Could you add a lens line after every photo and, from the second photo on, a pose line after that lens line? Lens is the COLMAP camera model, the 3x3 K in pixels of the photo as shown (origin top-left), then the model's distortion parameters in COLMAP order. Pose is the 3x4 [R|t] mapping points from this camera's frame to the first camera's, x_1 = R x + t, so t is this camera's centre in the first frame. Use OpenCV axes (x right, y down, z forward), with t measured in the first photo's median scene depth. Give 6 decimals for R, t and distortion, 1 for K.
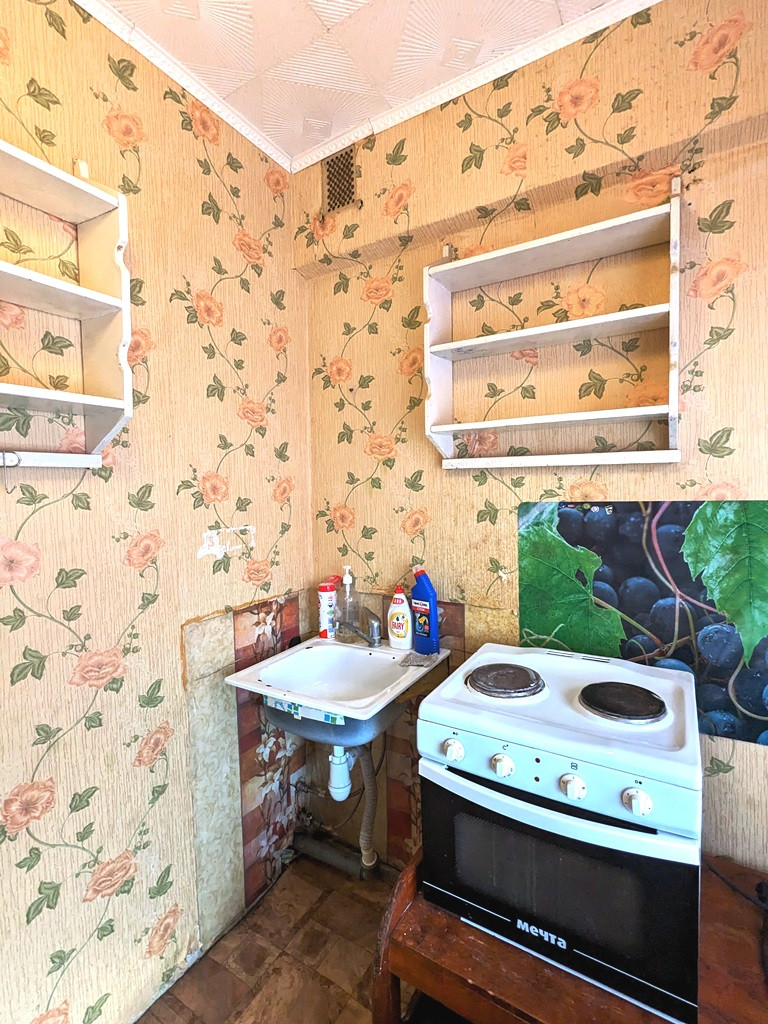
lens RADIAL K [[481.5, 0, 384.7], [0, 481.5, 510.0], [0, 0, 1]] dist [-0.003308, 0.000317]
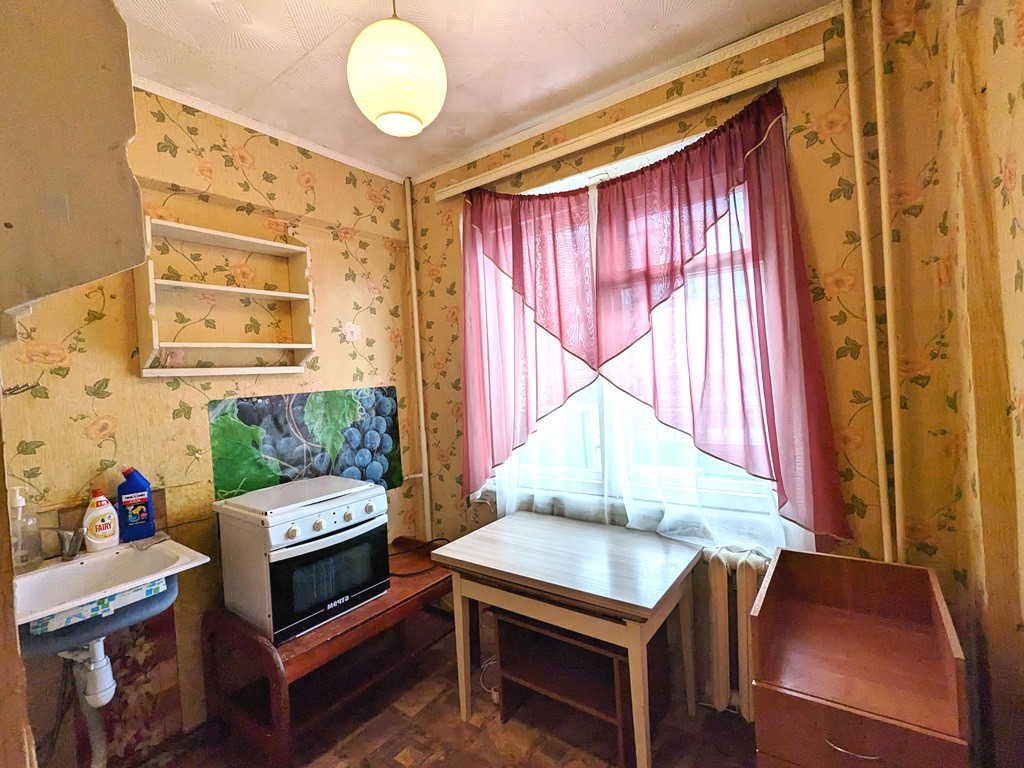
lens RADIAL K [[481.5, 0, 505.3], [0, 481.5, 388.1], [0, 0, 1]] dist [-0.003308, 0.000317]
pose [[0.099512, -0.013955, 0.994939, -1.066089], [0.109587, 0.993973, 0.002981, 0.039585], [-0.988983, 0.108735, 0.100441, 0.003791]]
